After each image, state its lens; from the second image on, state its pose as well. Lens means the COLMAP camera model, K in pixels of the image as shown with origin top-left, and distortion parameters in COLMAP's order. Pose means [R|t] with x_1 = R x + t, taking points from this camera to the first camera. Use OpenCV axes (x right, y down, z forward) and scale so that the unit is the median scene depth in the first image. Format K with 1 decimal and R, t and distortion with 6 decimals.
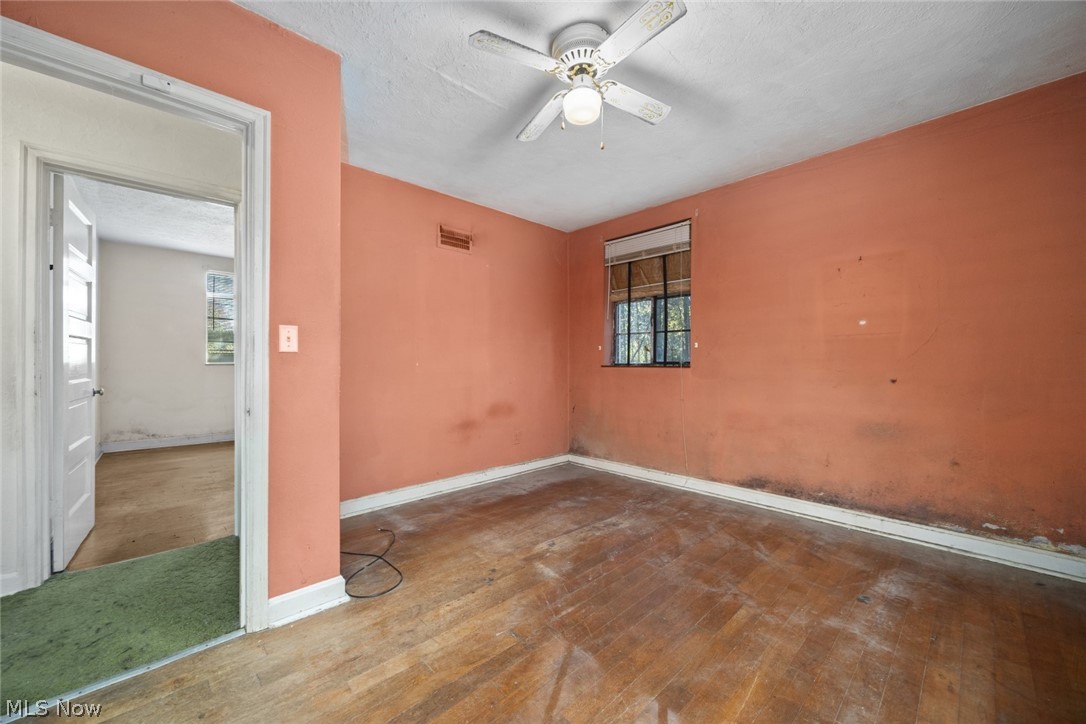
lens RADIAL K [[423.1, 0, 542.5], [0, 423.1, 358.5], [0, 0, 1]] dist [-0.011579, 0.000198]
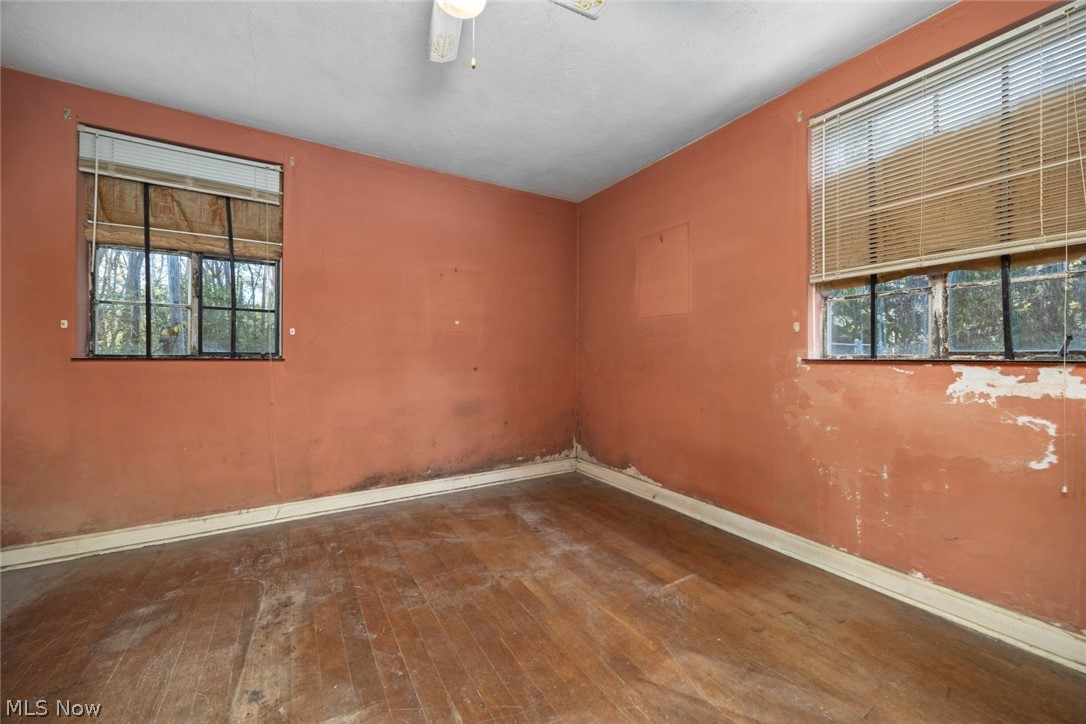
lens RADIAL K [[423.1, 0, 542.5], [0, 423.1, 358.5], [0, 0, 1]] dist [-0.011579, 0.000198]
pose [[0.184902, -0.008349, 0.982722, -0.386671], [-0.014571, 0.999831, 0.011236, 0.002738], [-0.982649, -0.016397, 0.184749, 0.500080]]
